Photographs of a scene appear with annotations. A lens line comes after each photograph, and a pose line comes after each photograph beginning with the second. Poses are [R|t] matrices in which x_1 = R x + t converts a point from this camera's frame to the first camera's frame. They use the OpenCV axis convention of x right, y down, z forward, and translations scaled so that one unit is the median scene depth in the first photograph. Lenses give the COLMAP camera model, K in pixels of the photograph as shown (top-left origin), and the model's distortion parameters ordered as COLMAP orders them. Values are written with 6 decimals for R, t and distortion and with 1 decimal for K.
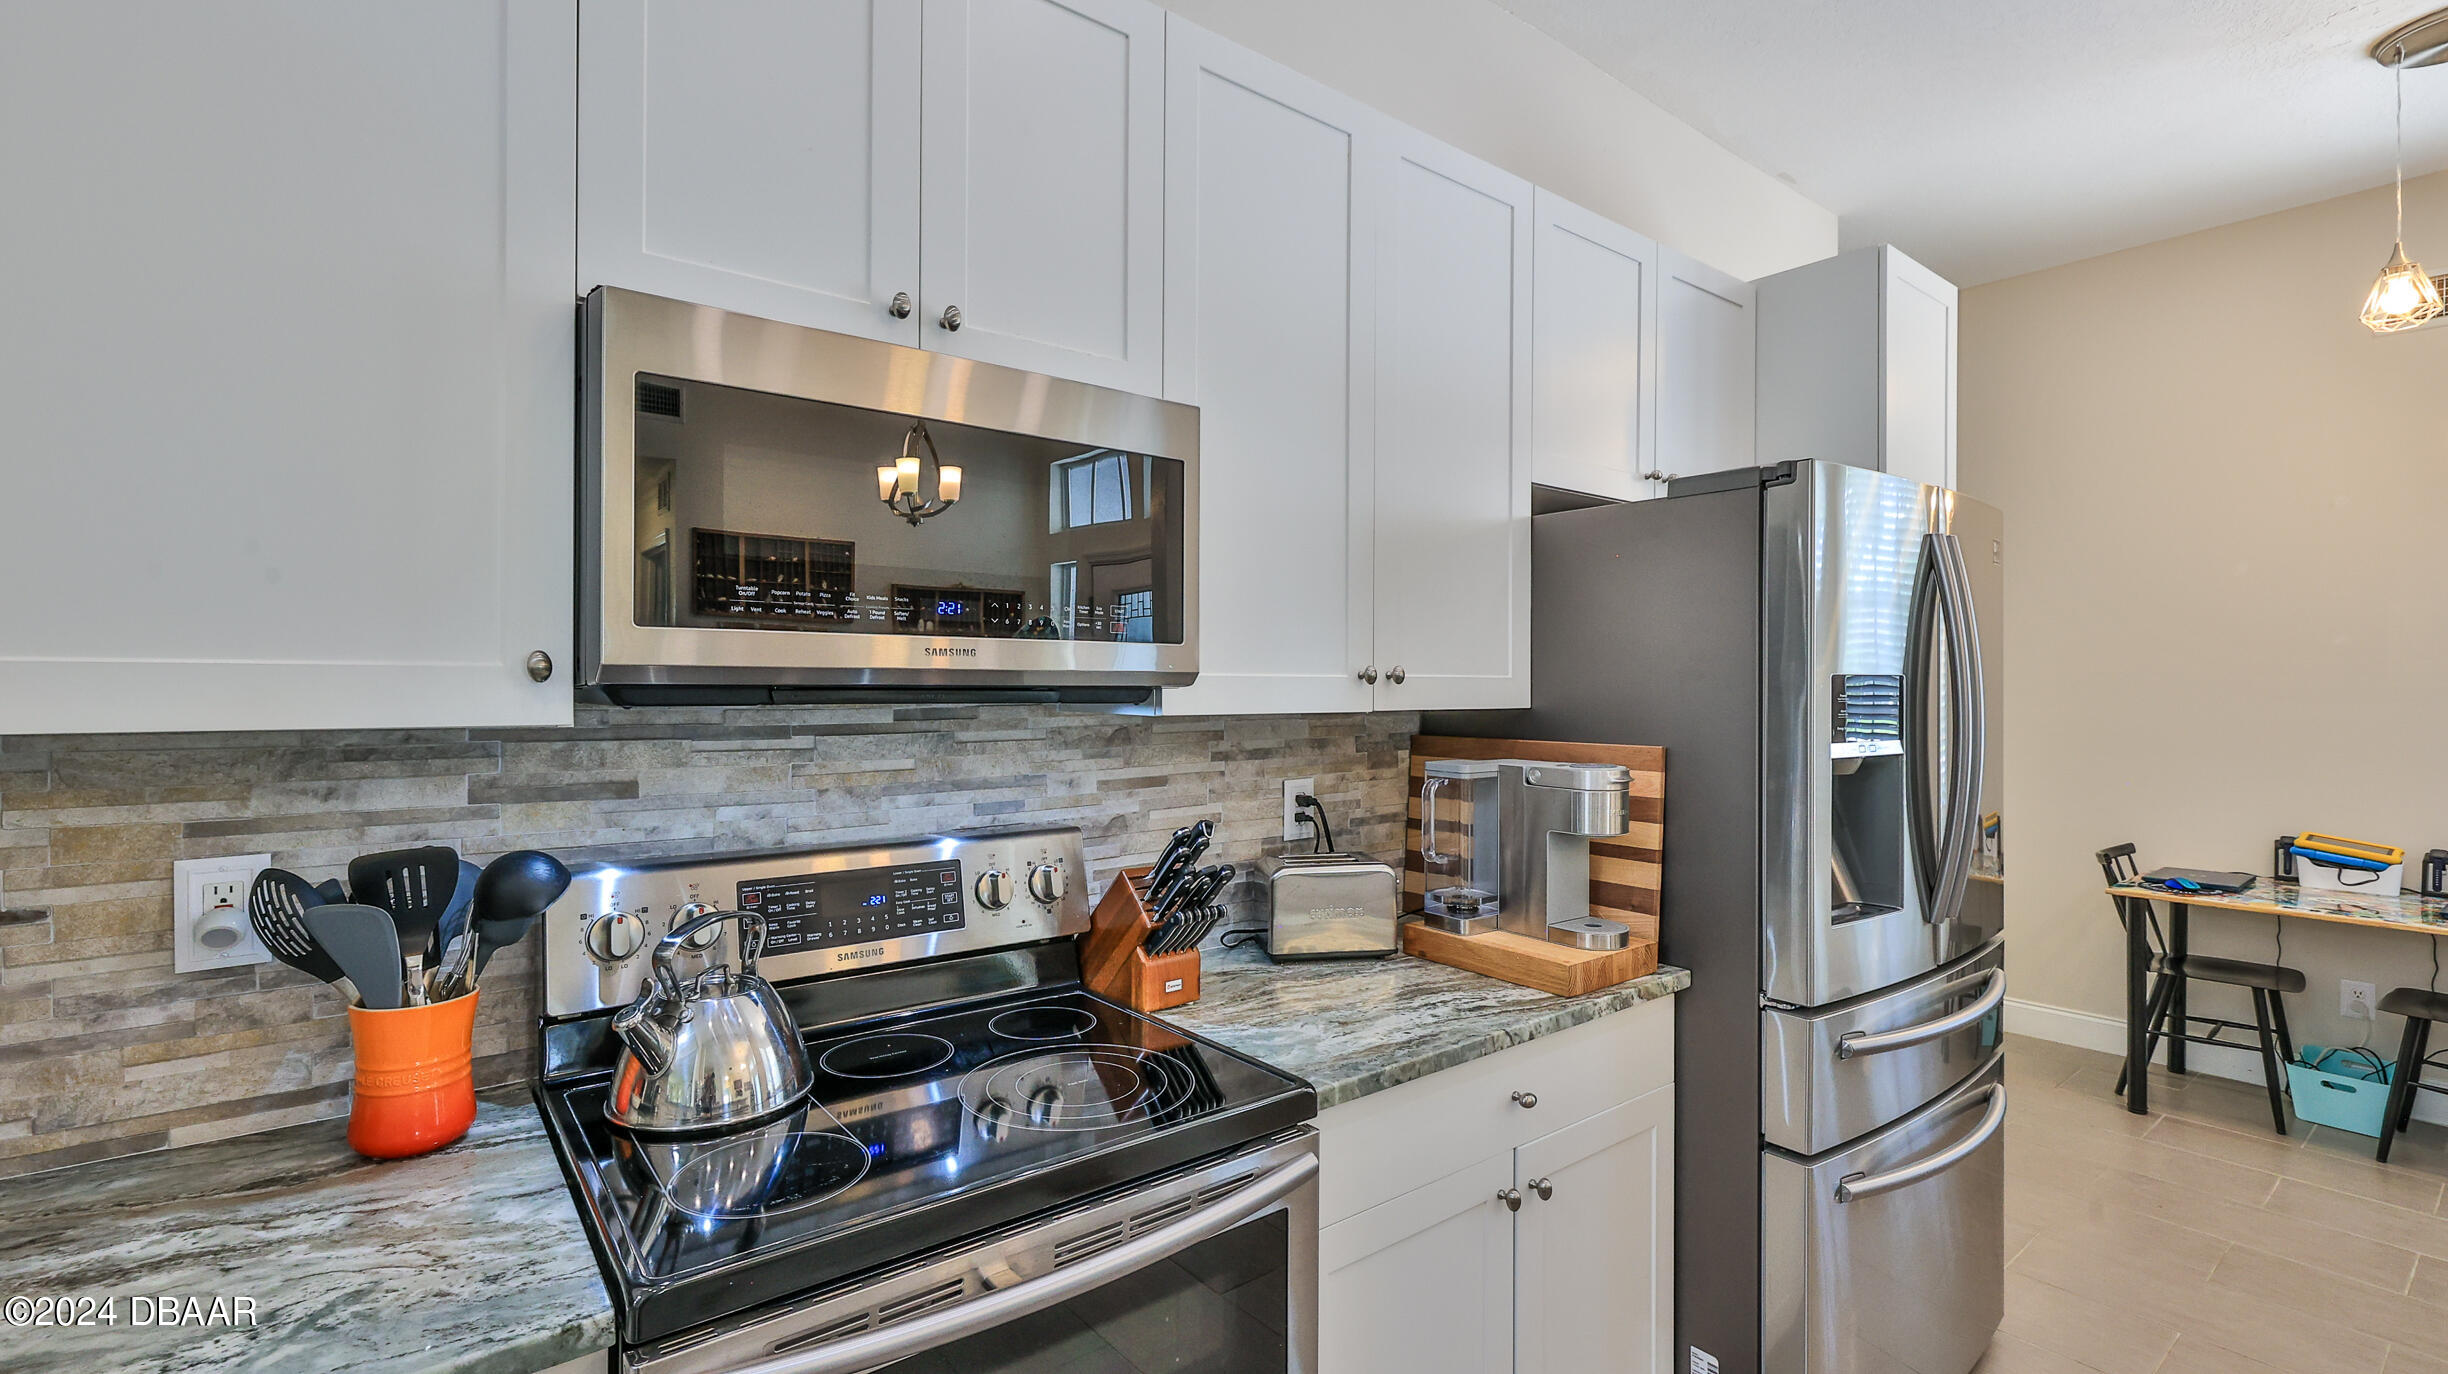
lens RADIAL K [[1096.7, 0, 1228.5], [0, 1096.7, 691.8], [0, 0, 1]] dist [0.000064, -0.000133]
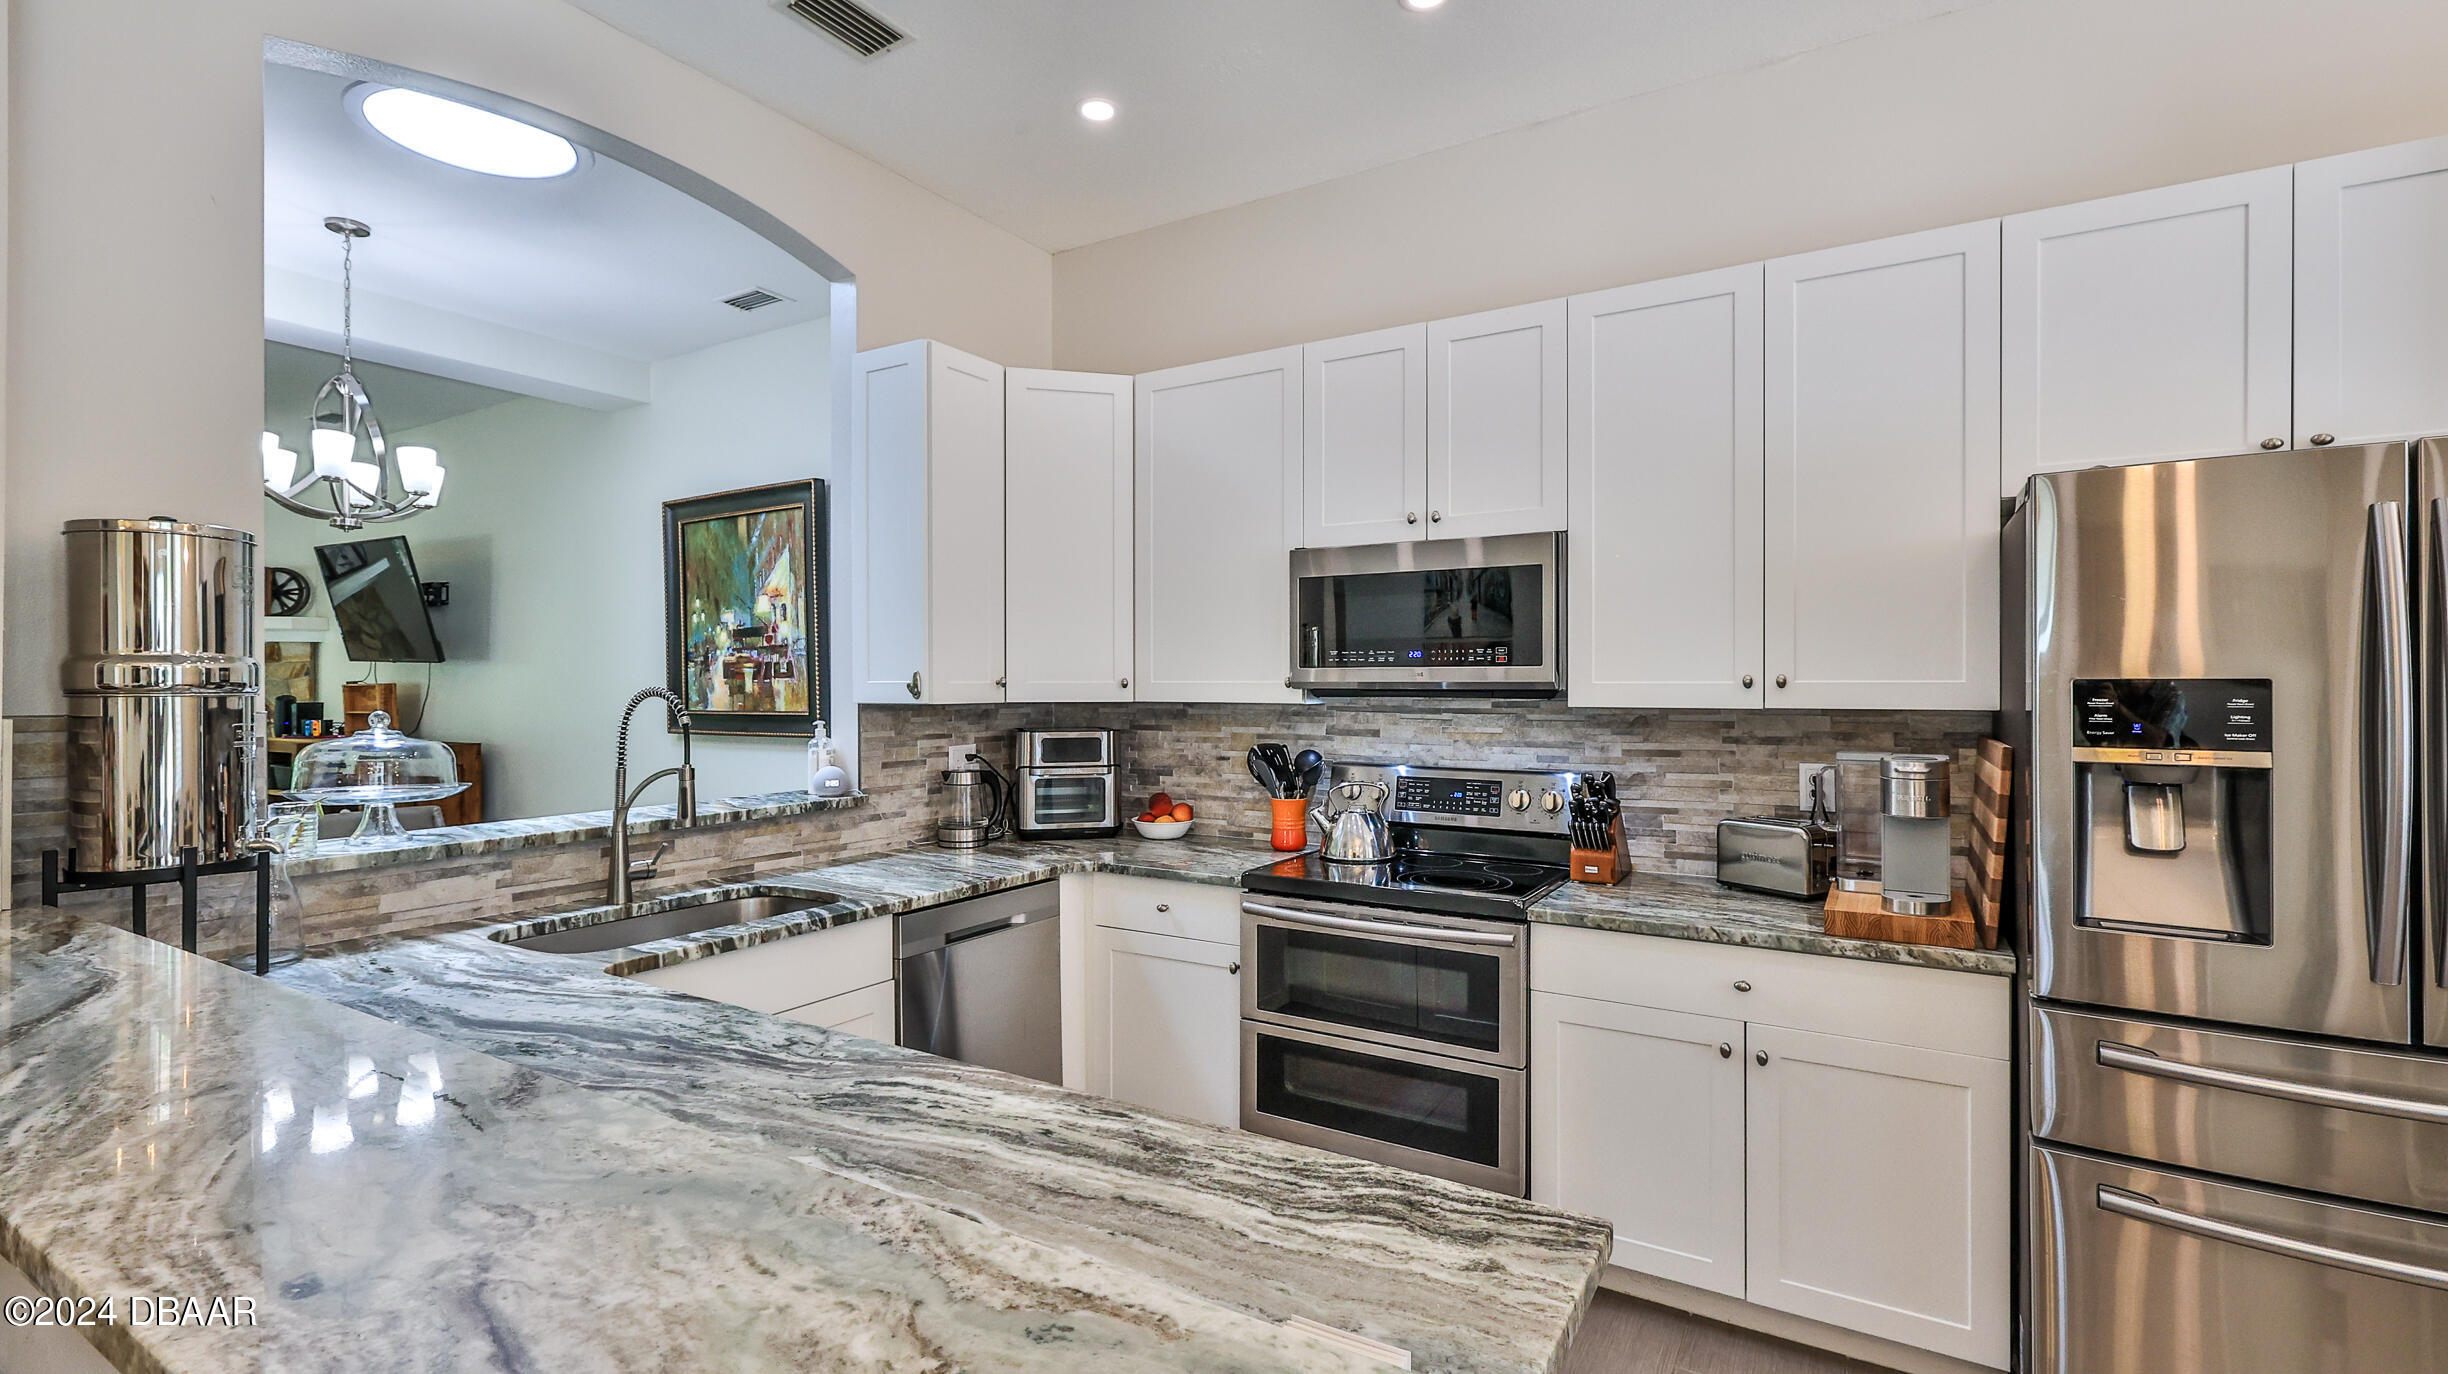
lens RADIAL K [[1096.7, 0, 1225.8], [0, 1096.7, 687.2], [0, 0, 1]] dist [0.000064, -0.000133]
pose [[0.338630, -0.001967, -0.940918, 1.306170], [-0.004951, 0.999980, -0.003872, 0.000585], [0.940907, 0.005970, 0.338613, -0.083725]]
